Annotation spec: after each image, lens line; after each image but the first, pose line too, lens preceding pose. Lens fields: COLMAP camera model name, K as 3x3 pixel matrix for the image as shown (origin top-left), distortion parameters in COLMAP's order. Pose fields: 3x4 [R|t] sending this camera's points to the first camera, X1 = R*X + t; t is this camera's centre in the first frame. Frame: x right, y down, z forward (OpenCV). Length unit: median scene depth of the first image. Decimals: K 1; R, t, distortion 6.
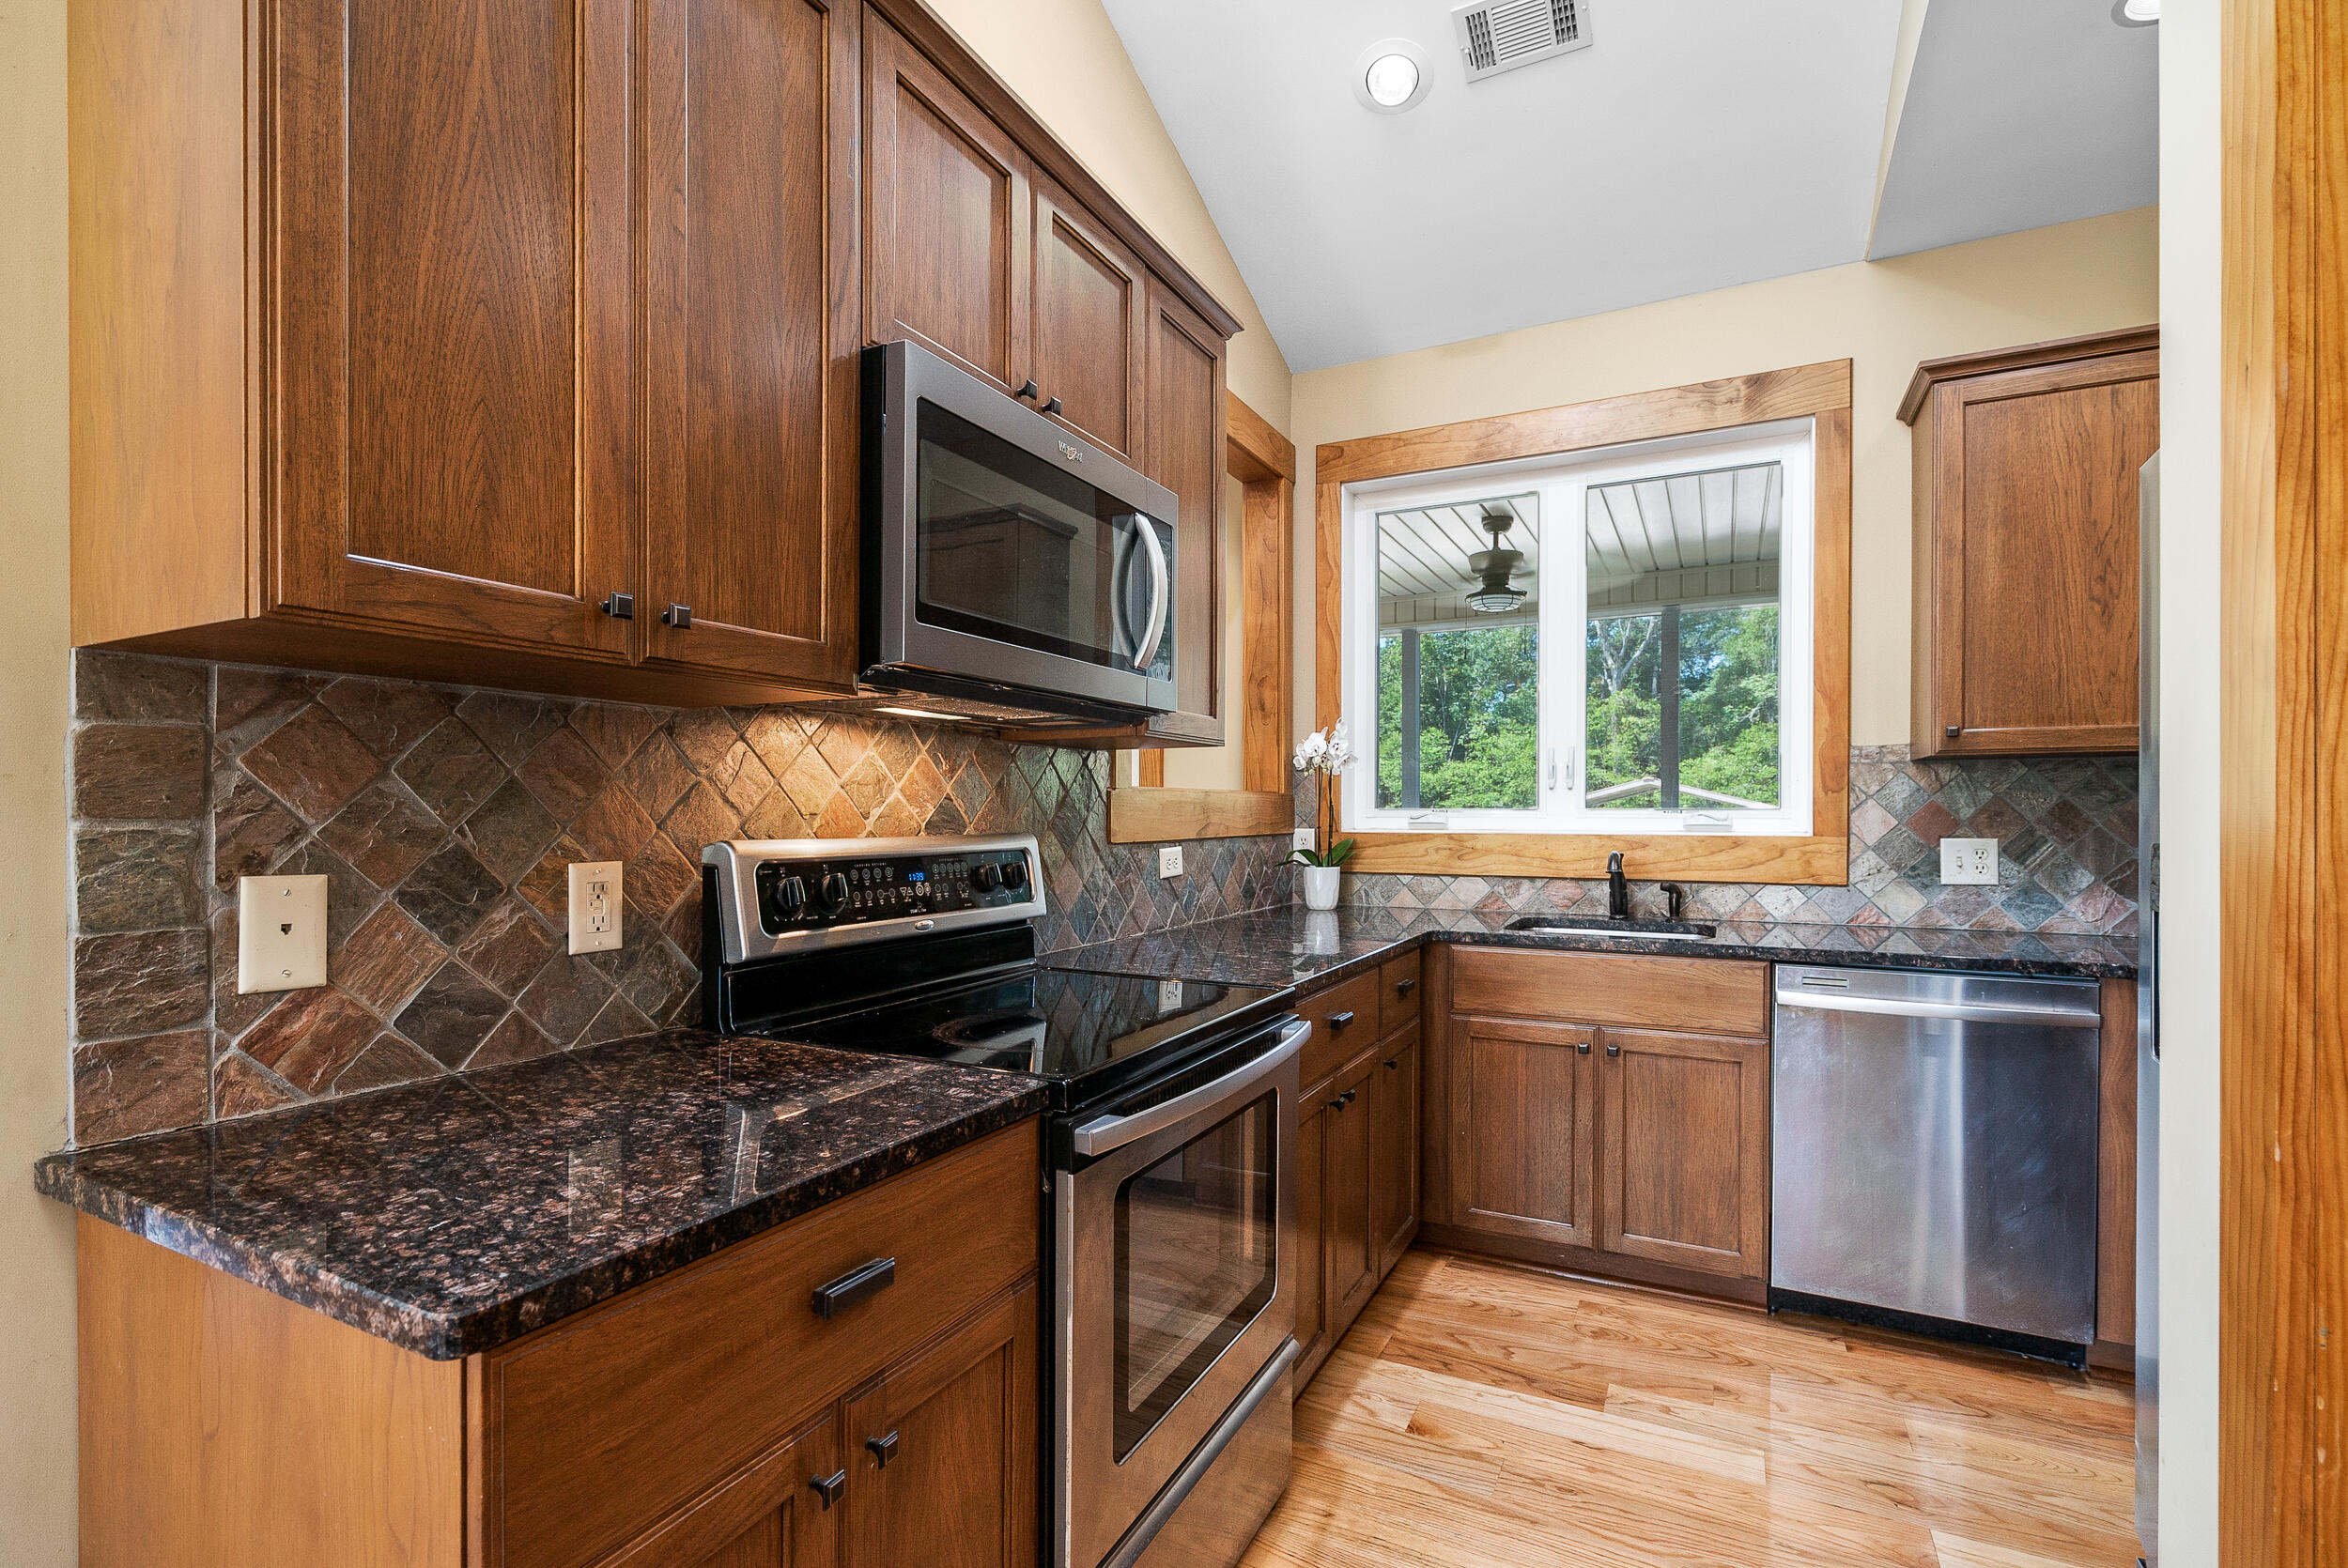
lens RADIAL K [[1082.5, 0, 1167.0], [0, 1082.5, 823.6], [0, 0, 1]] dist [-0.004054, 0.001914]
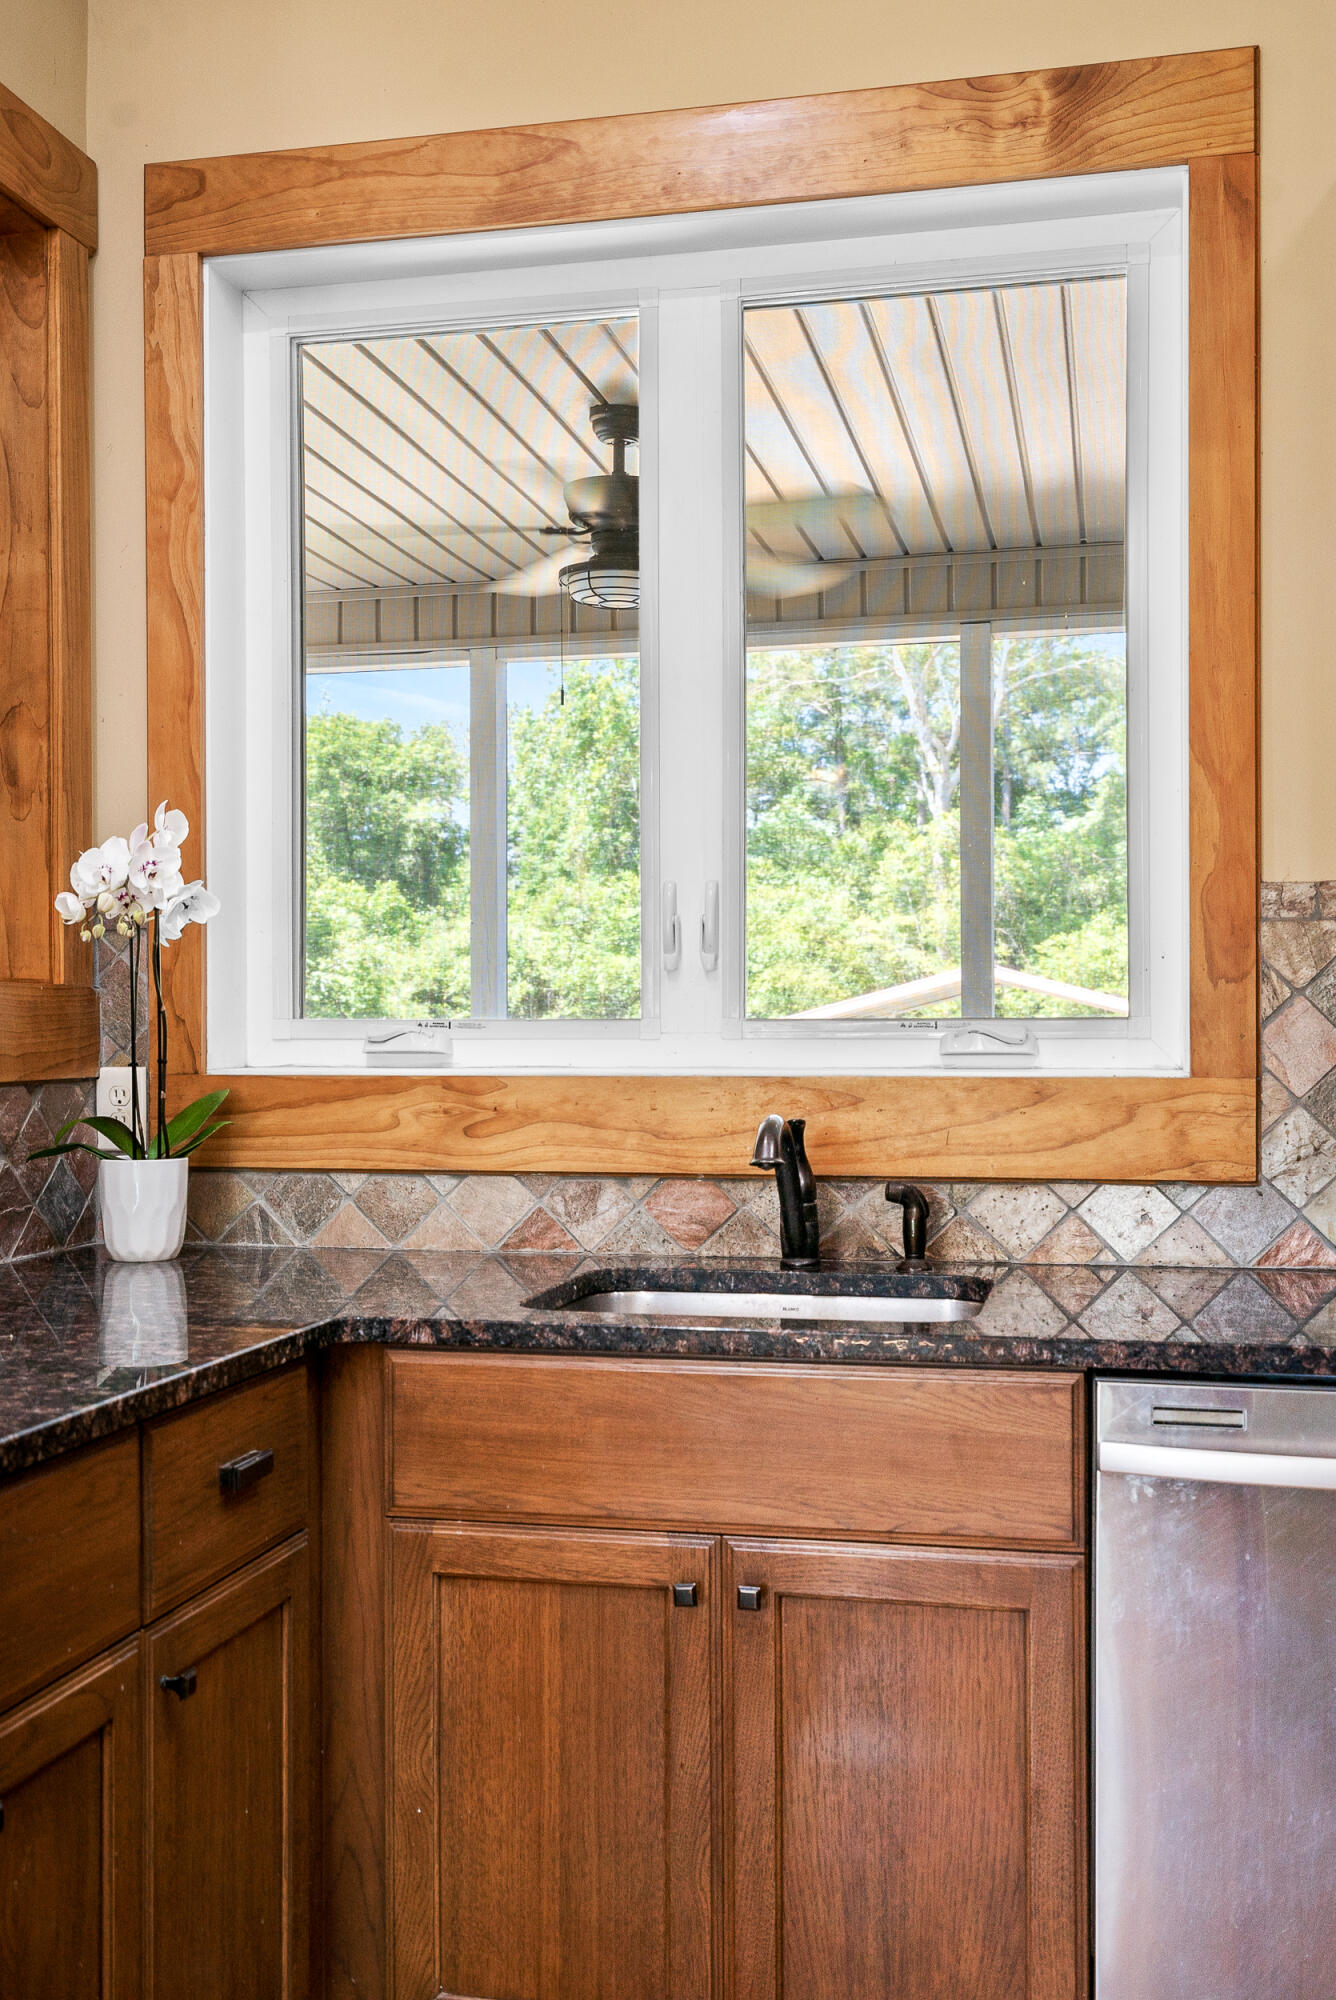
lens RADIAL K [[2013.8, 0, 673.9], [0, 2013.8, 1028.2], [0, 0, 1]] dist [0.012264, 0.000000]
pose [[0.967834, -0.002731, 0.251577, 0.176064], [0.005435, 0.999935, -0.010052, -0.001889], [-0.251533, 0.011096, 0.967785, 0.234022]]
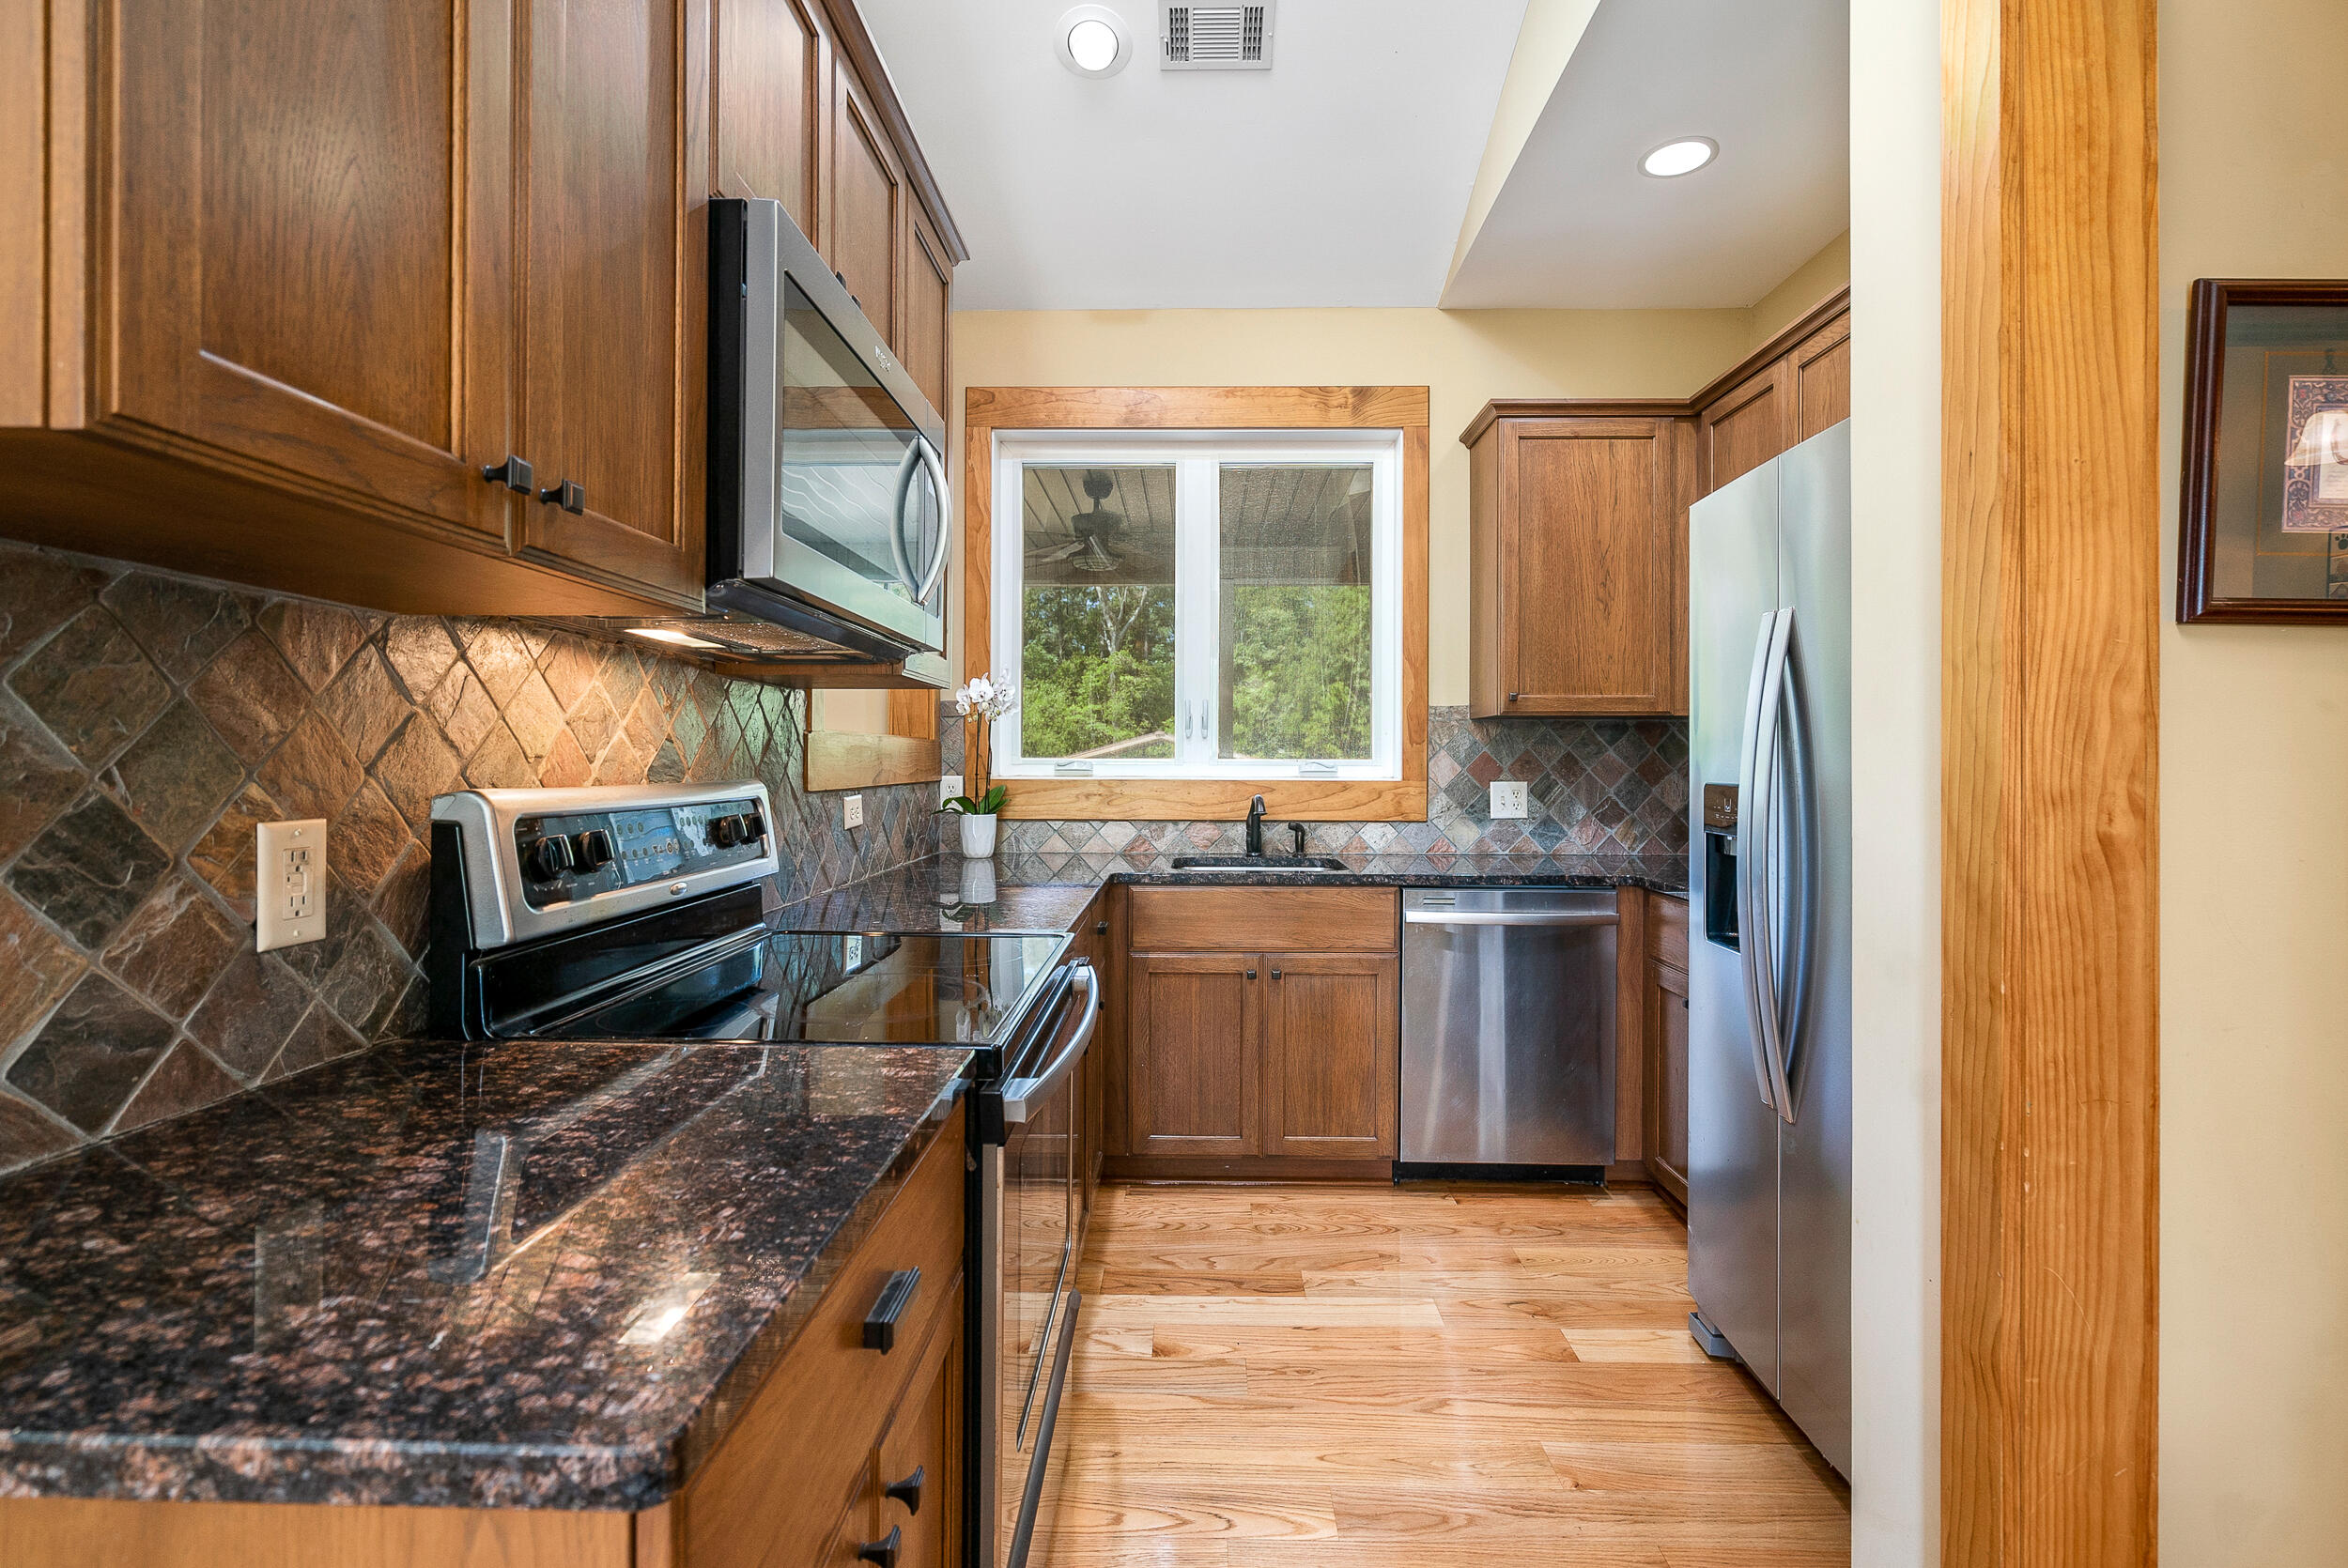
lens RADIAL K [[1082.5, 0, 1179.0], [0, 1082.5, 769.0], [0, 0, 1]] dist [-0.004054, 0.001914]
pose [[0.893066, 0.000245, 0.449925, -0.166447], [0.002066, 0.999987, -0.004646, 0.003801], [-0.449921, 0.005079, 0.893054, 0.045994]]
